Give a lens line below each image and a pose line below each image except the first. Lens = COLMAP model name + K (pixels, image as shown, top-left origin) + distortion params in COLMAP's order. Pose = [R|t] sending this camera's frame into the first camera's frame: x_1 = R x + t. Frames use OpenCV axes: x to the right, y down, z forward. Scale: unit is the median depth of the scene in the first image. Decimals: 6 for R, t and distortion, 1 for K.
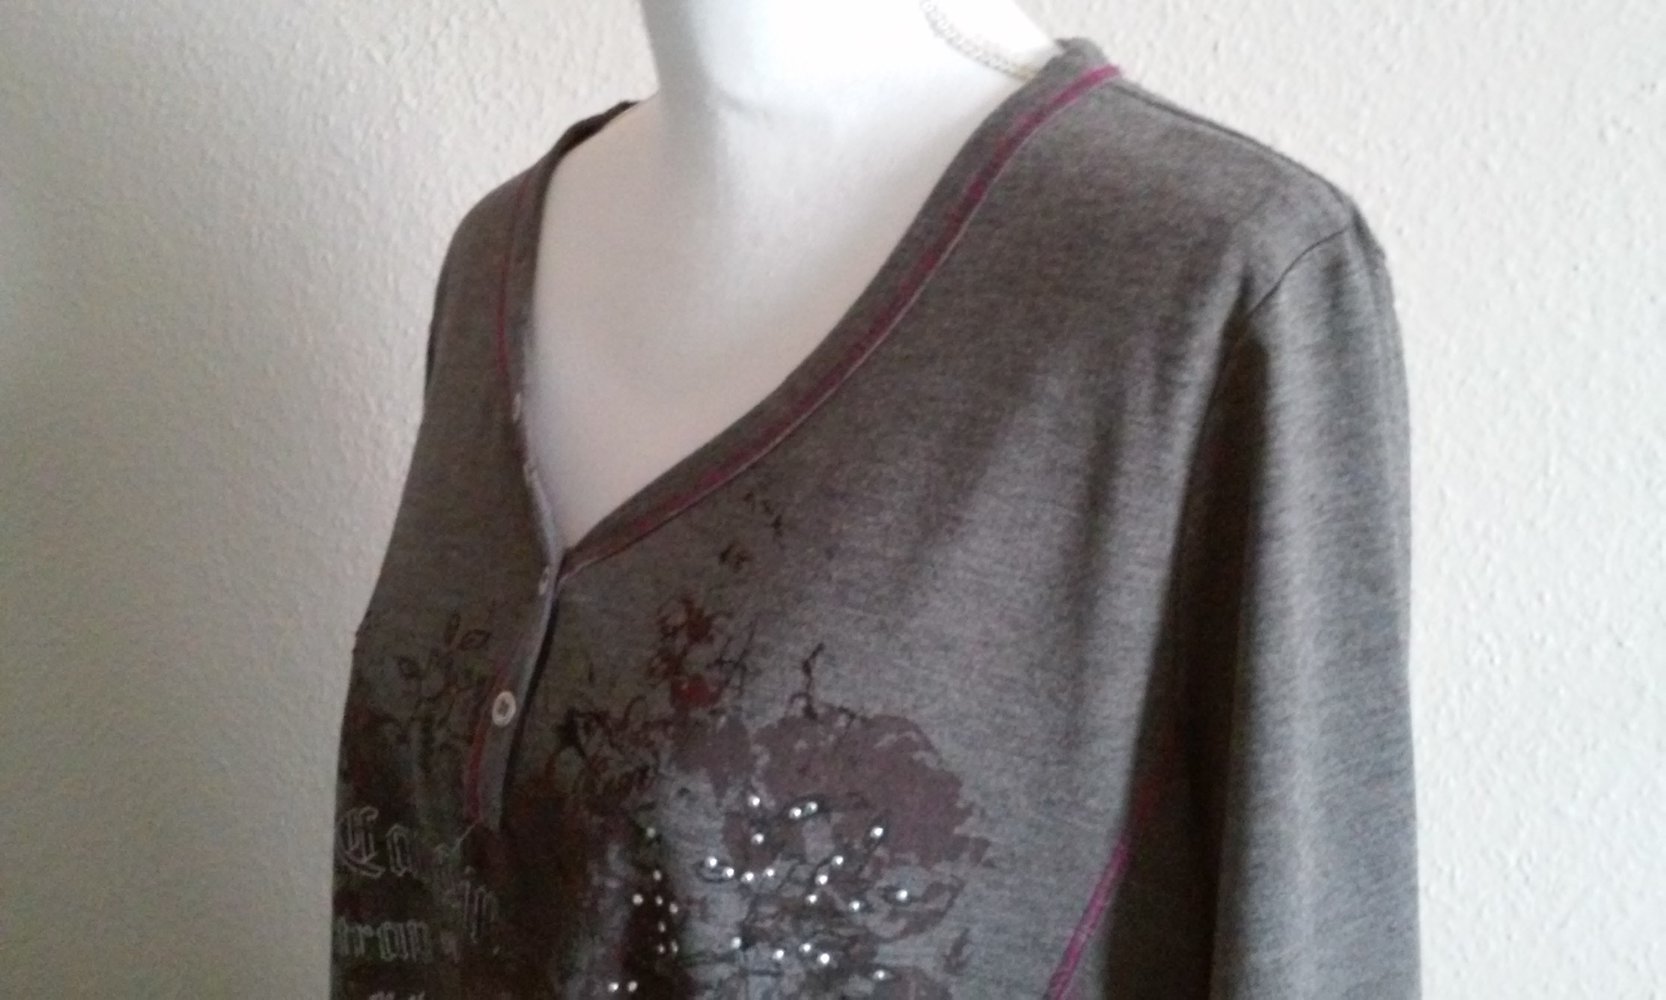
lens RADIAL K [[1455.0, 0, 904.2], [0, 1455.0, 467.8], [0, 0, 1]] dist [0.034250, -0.077922]
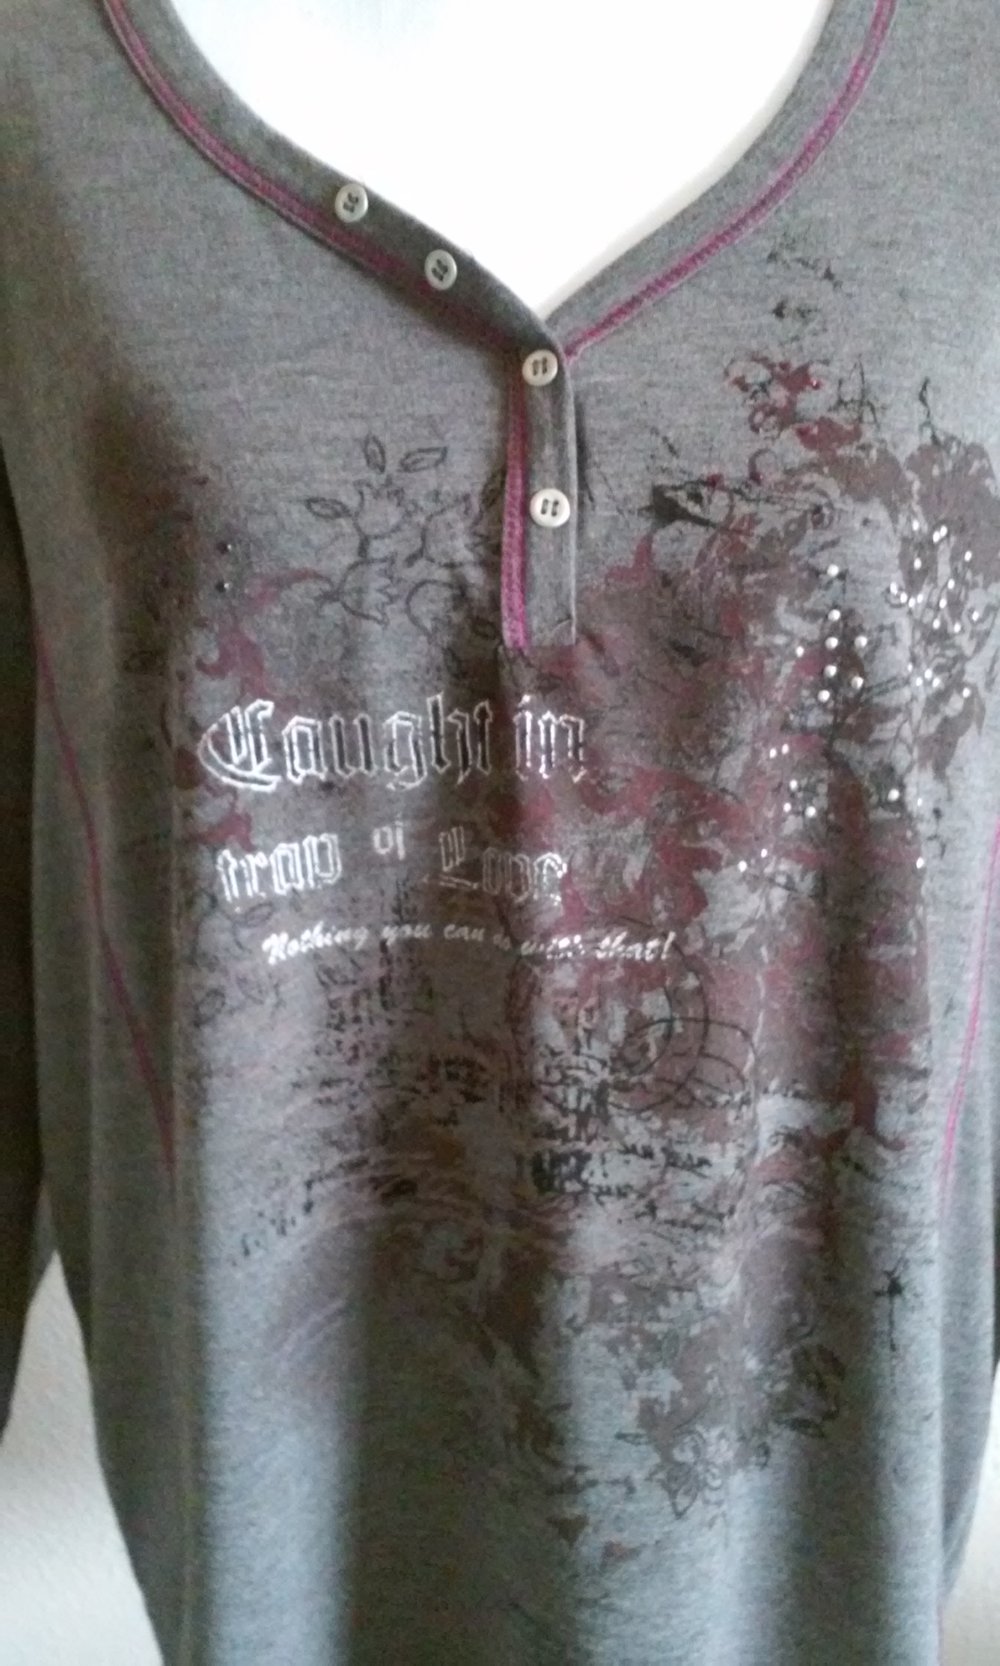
lens RADIAL K [[1455.0, 0, 497.1], [0, 1455.0, 830.2], [0, 0, 1]] dist [0.034250, -0.077922]
pose [[0.755622, -0.167948, 0.633111, -0.971424], [0.107299, 0.985250, 0.133299, 0.258735], [-0.646160, -0.032792, 0.762497, 0.375346]]
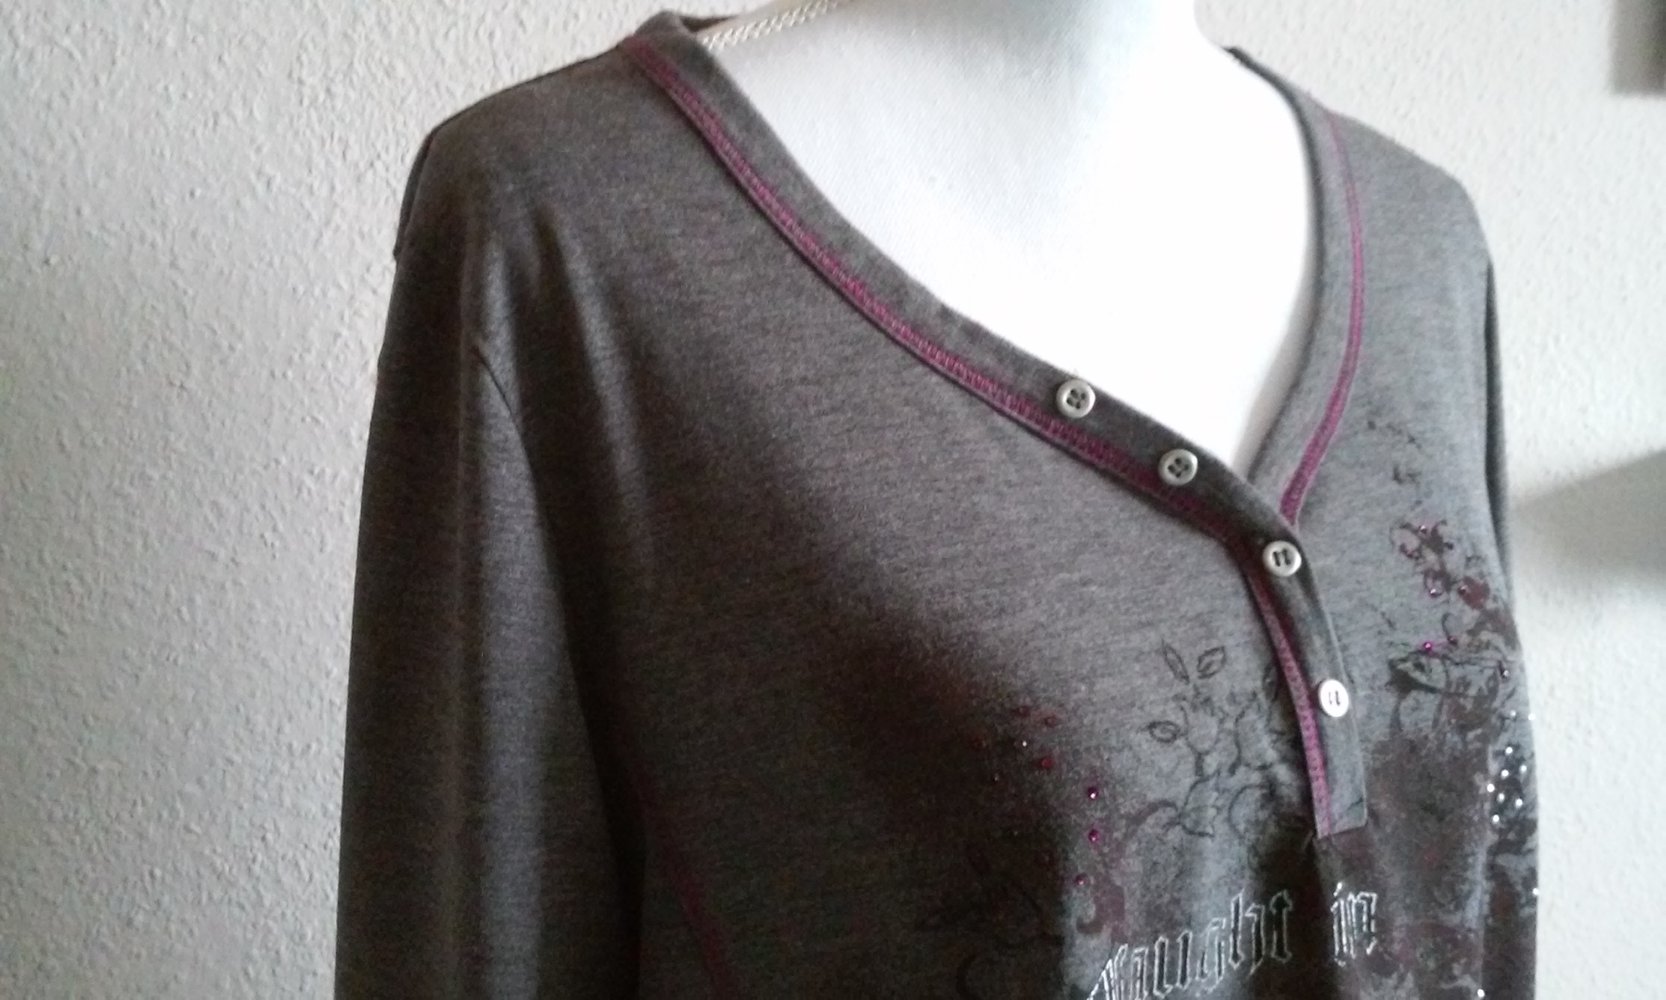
lens RADIAL K [[1573.3, 0, 835.5], [0, 1573.3, 492.1], [0, 0, 1]] dist [0.032125, 0.000000]
pose [[0.274549, -0.158186, 0.948472, -1.397146], [0.154941, 0.980764, 0.118722, -0.138433], [-0.949008, 0.114362, 0.293778, 1.083043]]
